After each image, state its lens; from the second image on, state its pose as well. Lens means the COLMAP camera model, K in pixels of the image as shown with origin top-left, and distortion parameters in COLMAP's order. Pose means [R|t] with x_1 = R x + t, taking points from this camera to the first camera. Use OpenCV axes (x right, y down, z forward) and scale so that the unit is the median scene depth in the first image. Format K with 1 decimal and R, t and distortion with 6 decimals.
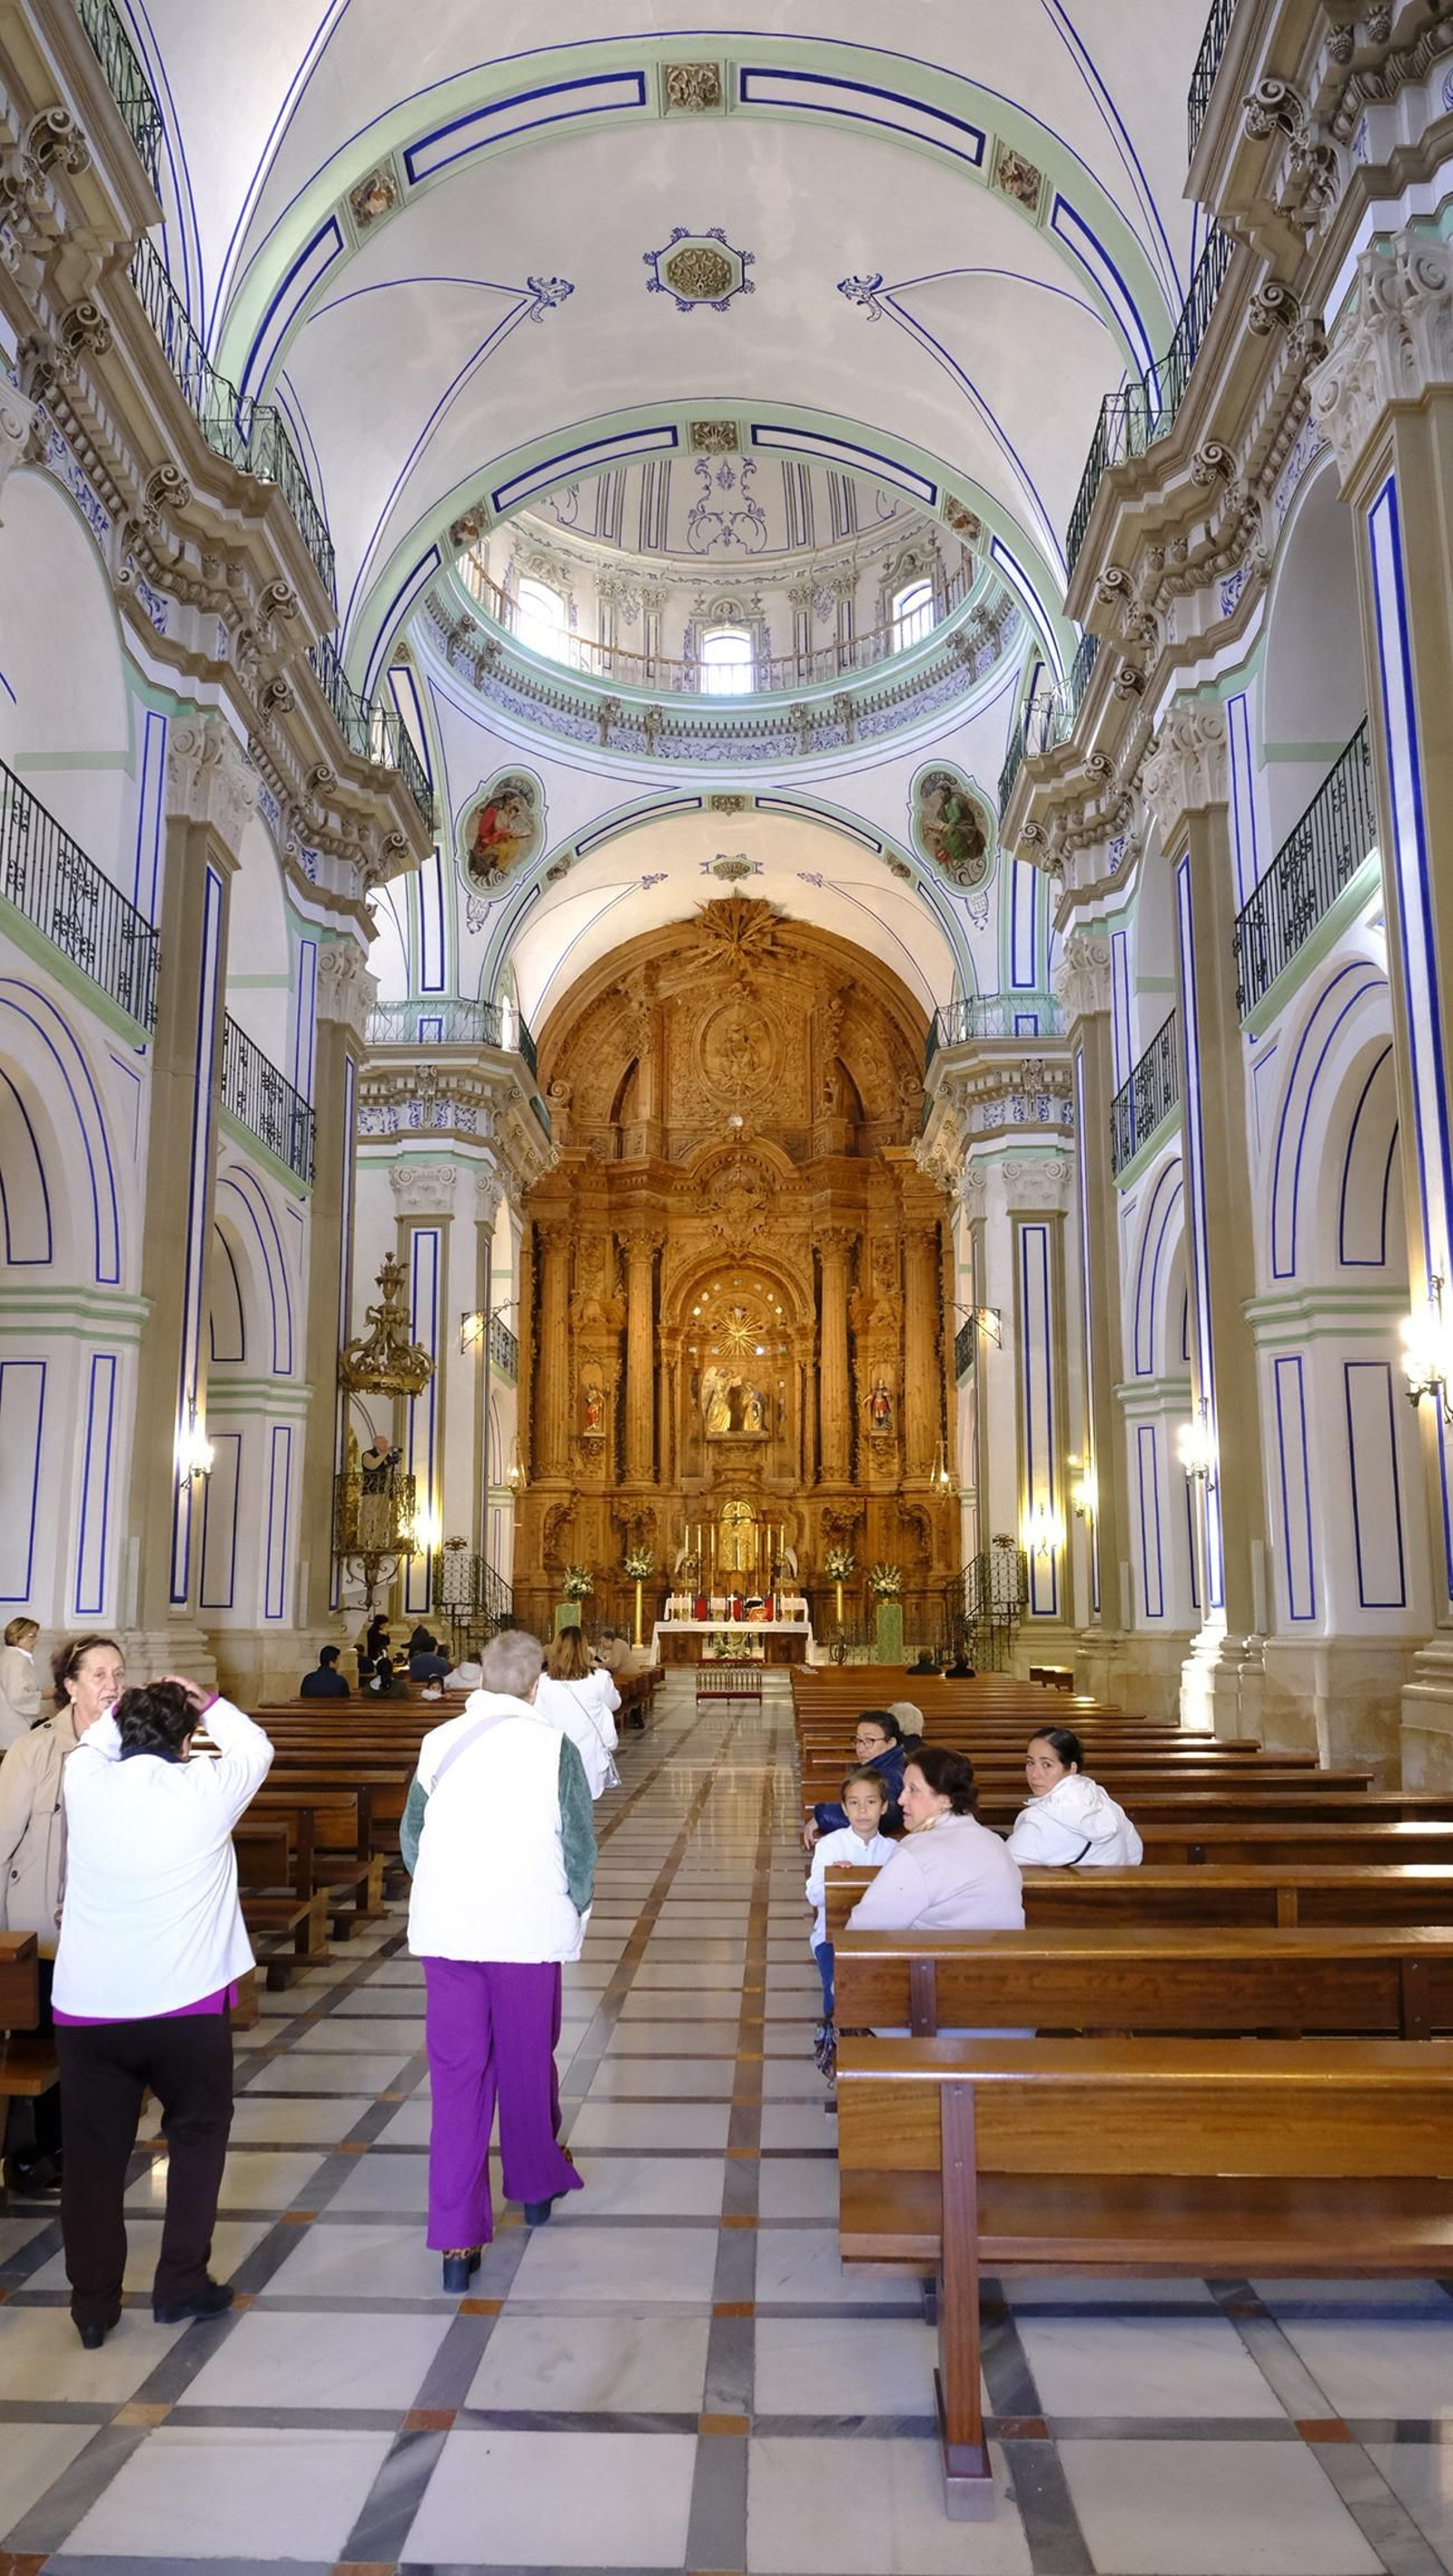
lens RADIAL K [[1731.4, 0, 718.6], [0, 1731.4, 1302.6], [0, 0, 1]] dist [-0.030538, 0.006660]
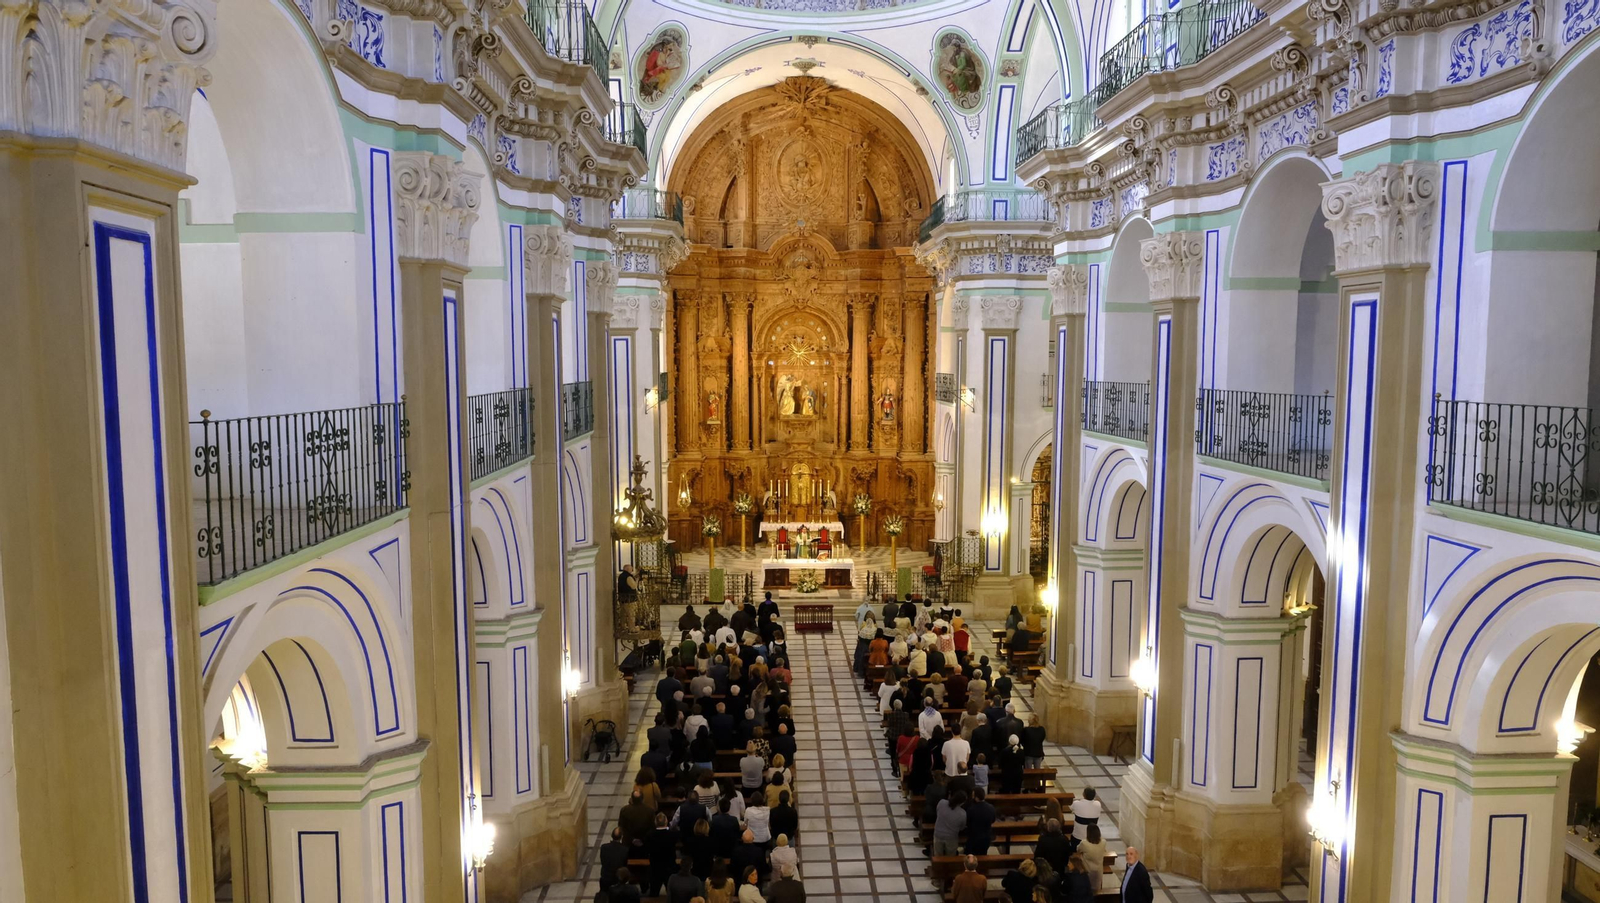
lens RADIAL K [[1071.0, 0, 805.2], [0, 1071.0, 462.9], [0, 0, 1]] dist [-0.027443, 0.000066]
pose [[0.997523, -0.005216, 0.070143, -0.056933], [-0.013875, 0.963059, 0.268931, -0.161485], [-0.068955, -0.269238, 0.960602, 0.011008]]
